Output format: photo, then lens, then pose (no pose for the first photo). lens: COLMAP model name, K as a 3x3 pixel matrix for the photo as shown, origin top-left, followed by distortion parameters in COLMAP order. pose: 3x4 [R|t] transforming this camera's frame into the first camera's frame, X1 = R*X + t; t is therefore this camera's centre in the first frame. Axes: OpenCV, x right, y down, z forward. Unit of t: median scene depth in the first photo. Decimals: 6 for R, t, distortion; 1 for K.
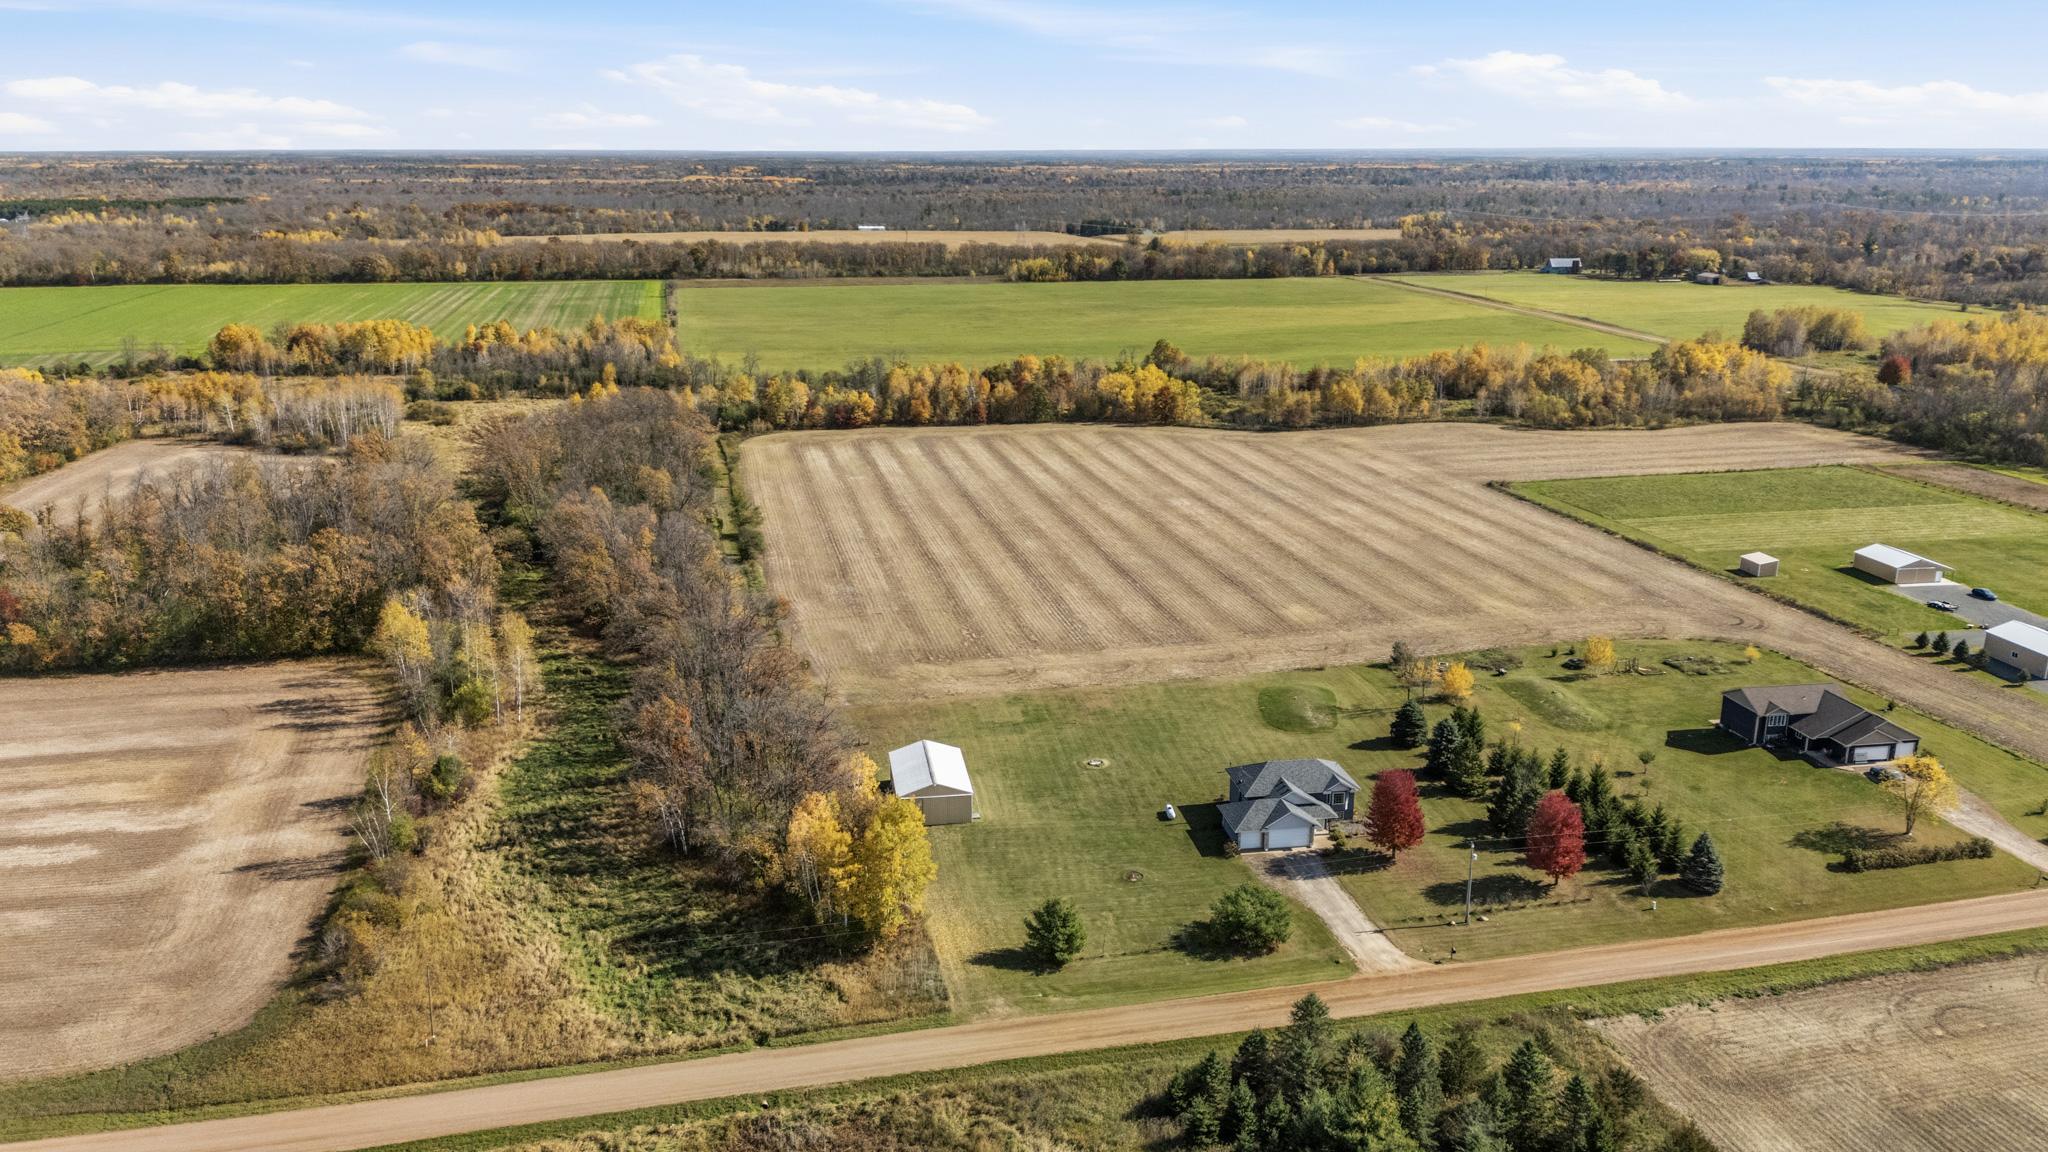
lens RADIAL K [[1480.9, 0, 1033.0], [0, 1480.9, 583.0], [0, 0, 1]] dist [0.072140, -0.061701]
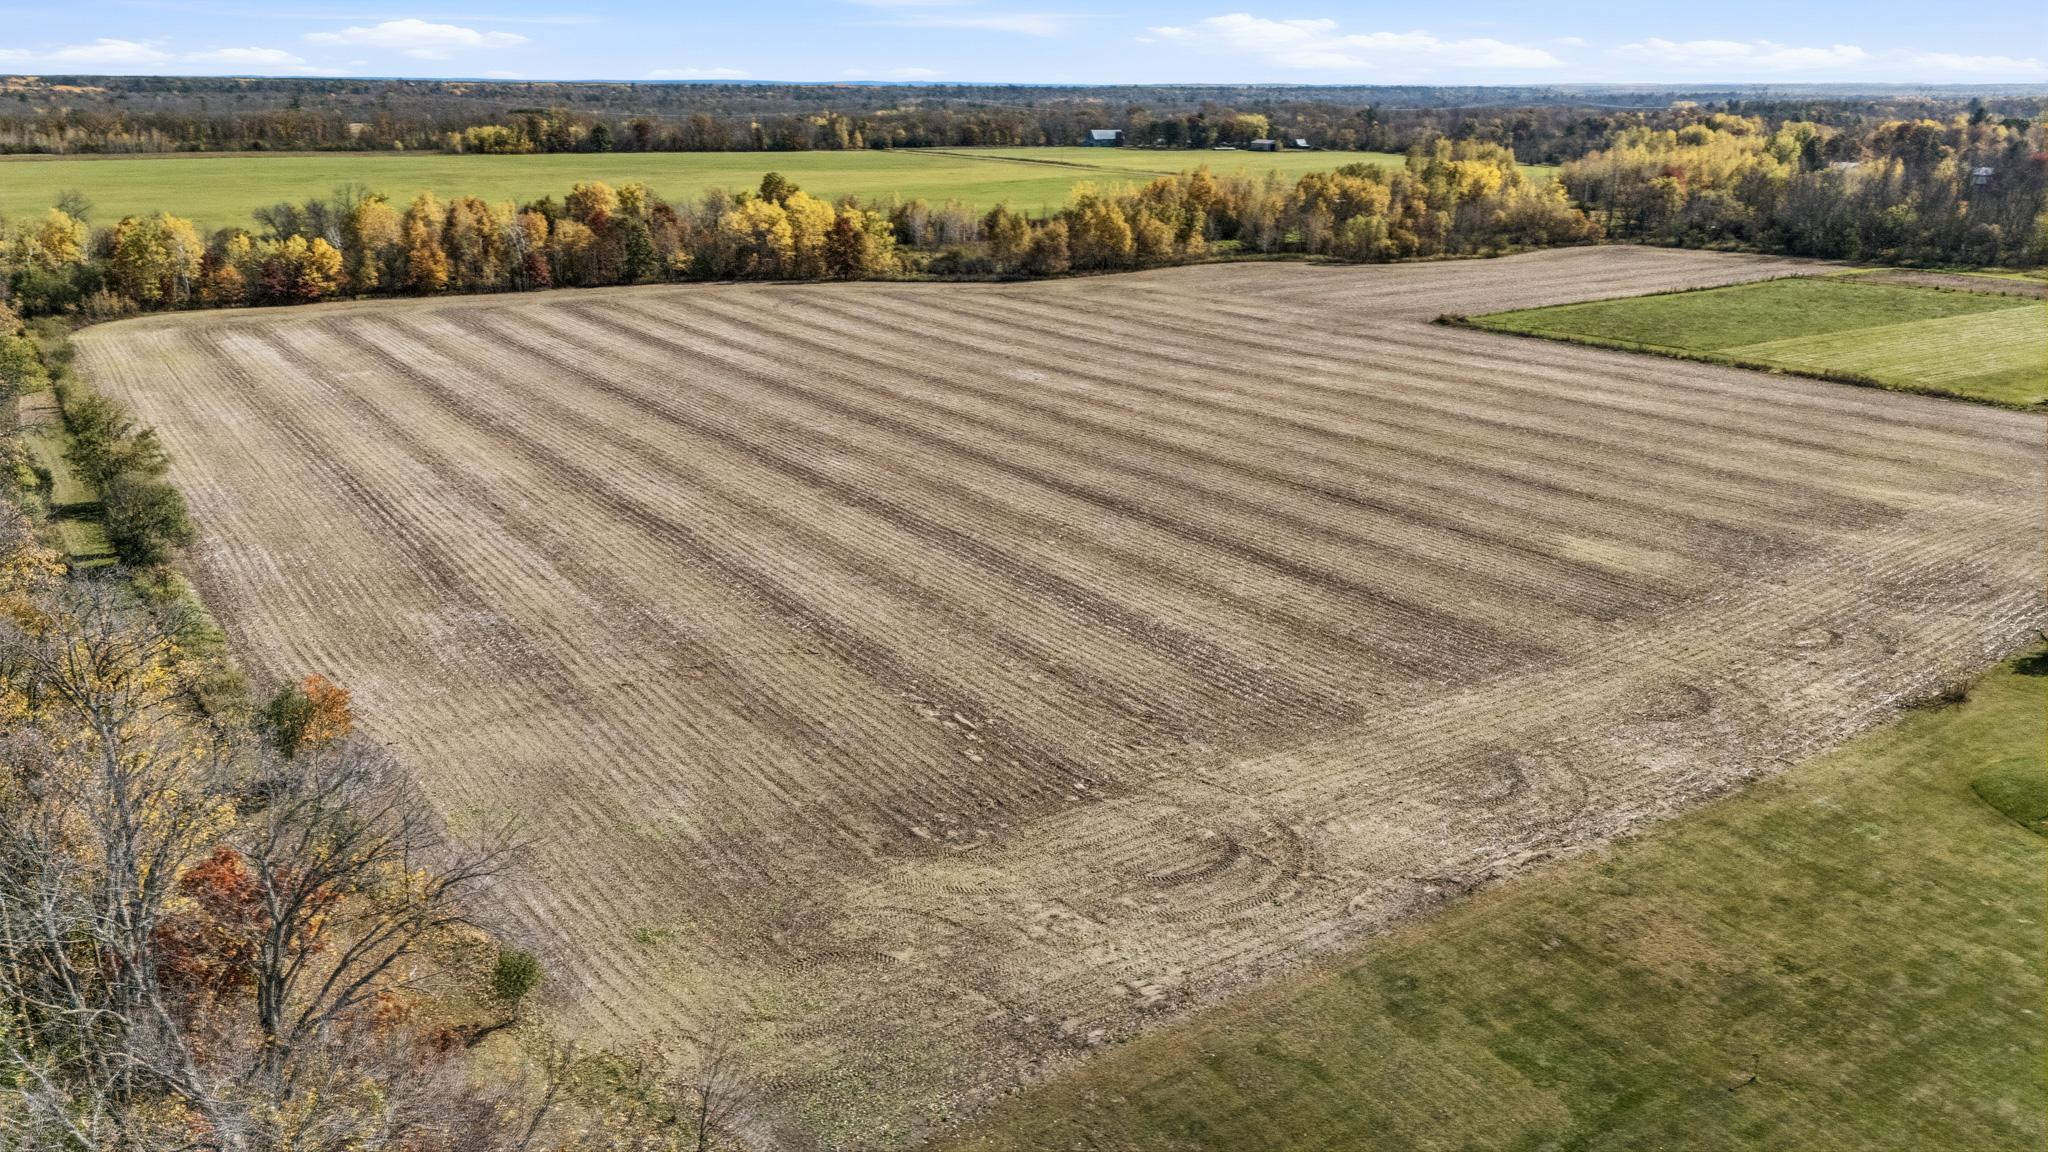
lens RADIAL K [[1480.9, 0, 1052.3], [0, 1480.9, 604.1], [0, 0, 1]] dist [0.072140, -0.061701]
pose [[0.926460, -0.117630, 0.357541, -0.110560], [0.096261, 0.992369, 0.077057, -0.012437], [-0.363876, -0.036973, 0.930713, 0.532850]]
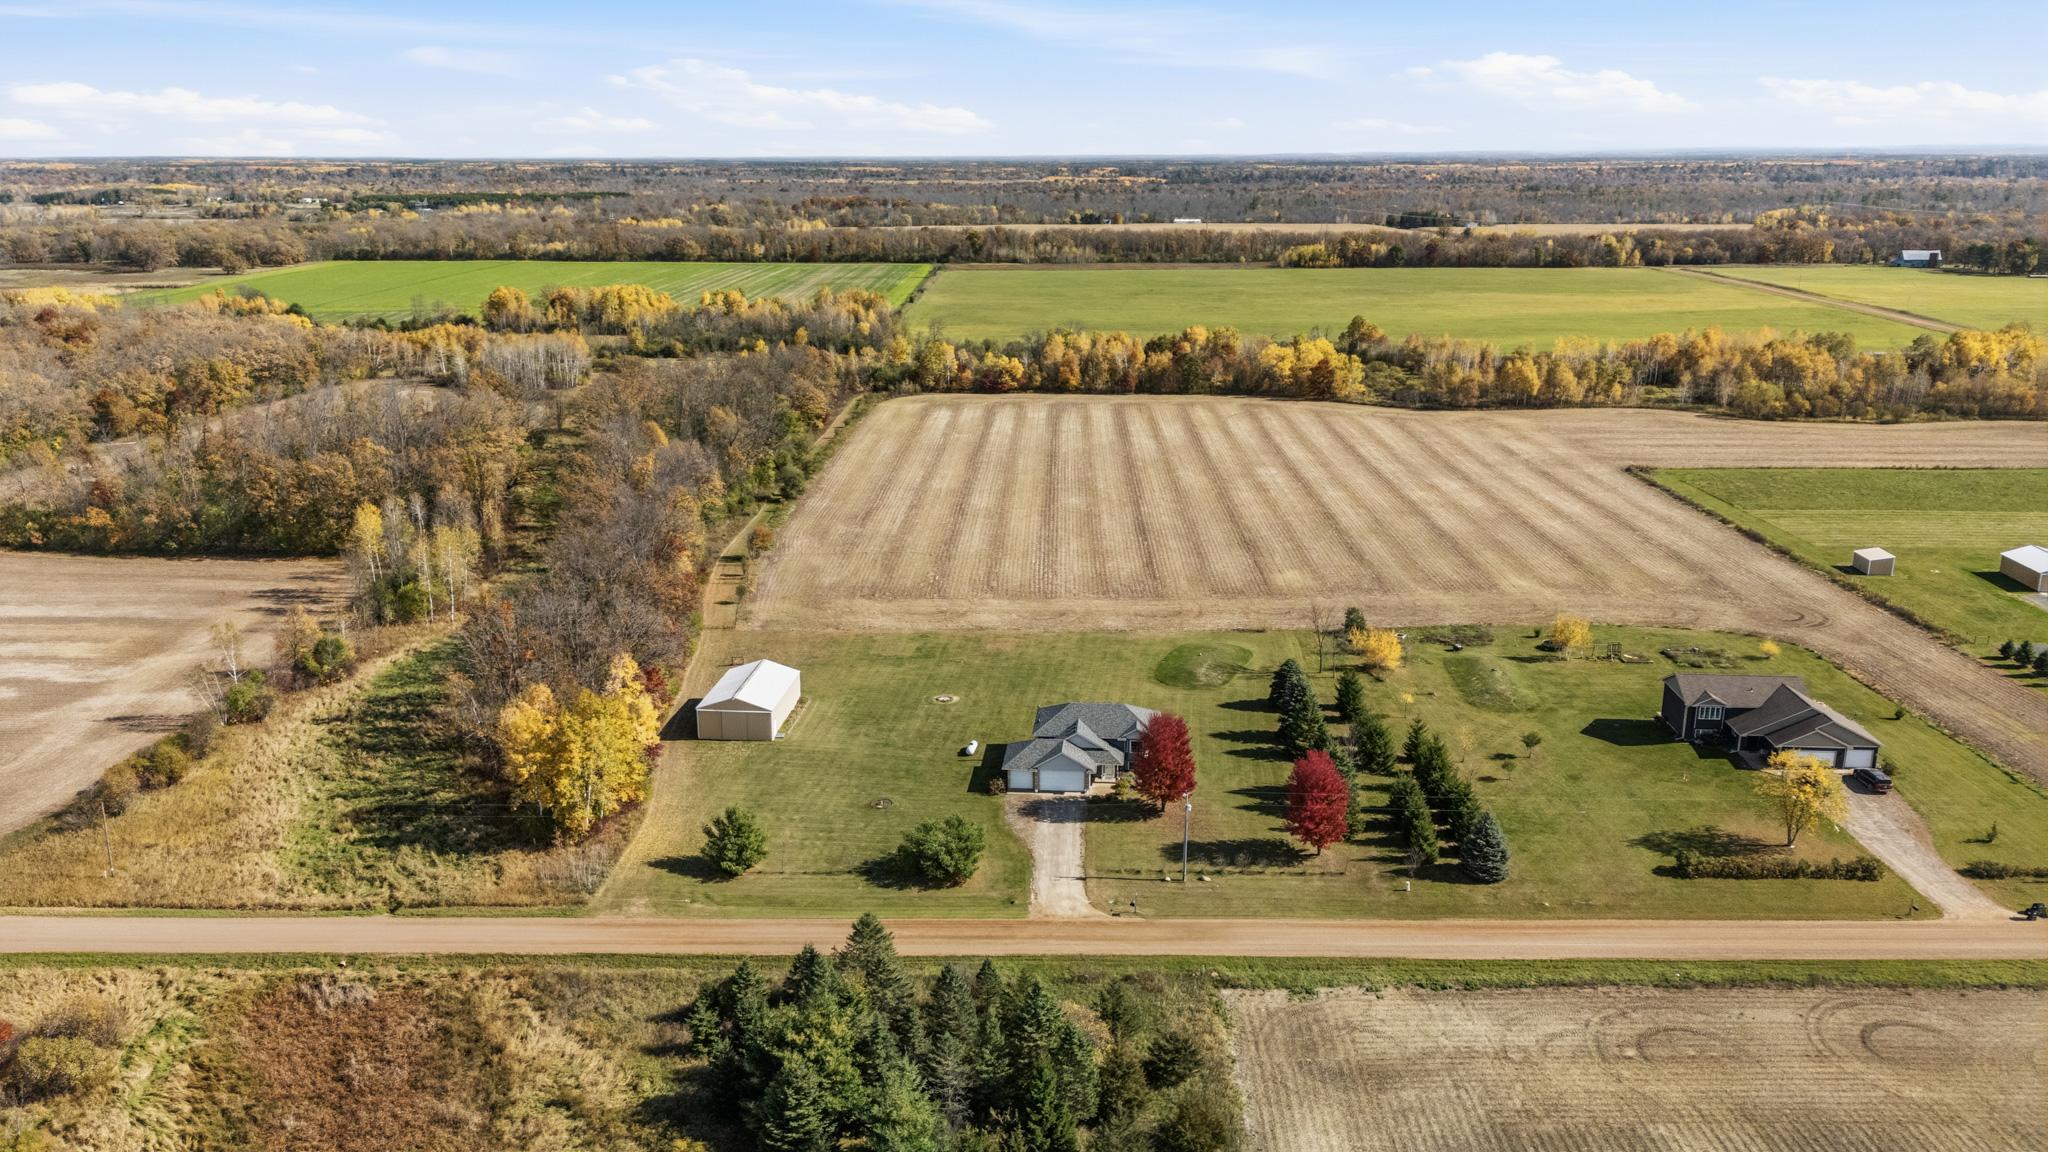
lens RADIAL K [[1480.9, 0, 1027.6], [0, 1480.9, 579.4], [0, 0, 1]] dist [0.072140, -0.061701]
pose [[0.972033, 0.062900, -0.226263, 0.189059], [-0.063519, 0.997970, 0.004550, 0.022418], [0.226090, 0.009949, 0.974056, 0.046690]]
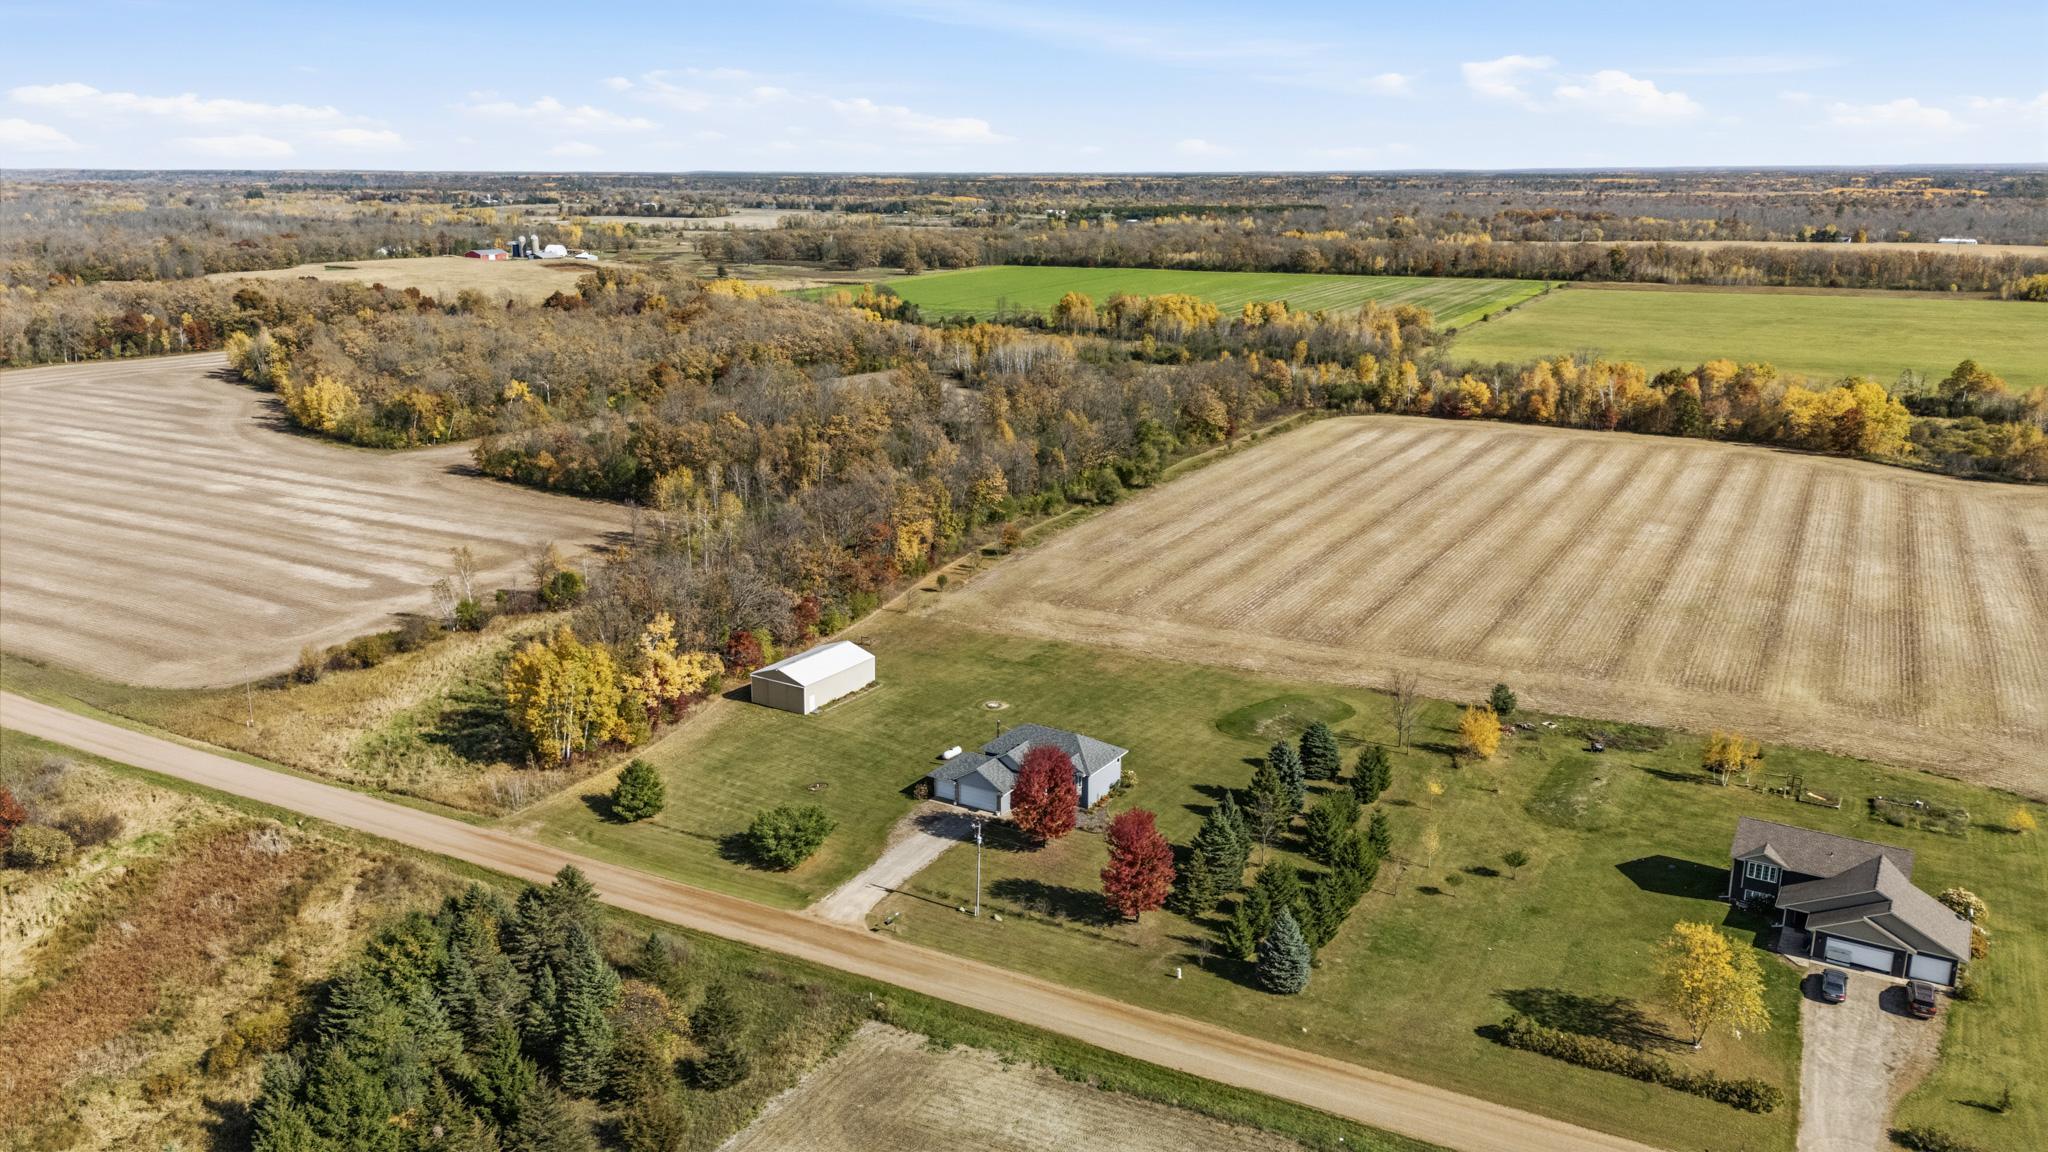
lens RADIAL K [[1480.9, 0, 1023.8], [0, 1480.9, 574.2], [0, 0, 1]] dist [0.072140, -0.061701]
pose [[0.758542, 0.171821, -0.628563, 0.400407], [-0.180943, 0.982215, 0.050134, -0.009012], [0.625998, 0.075705, 0.776141, 0.156780]]
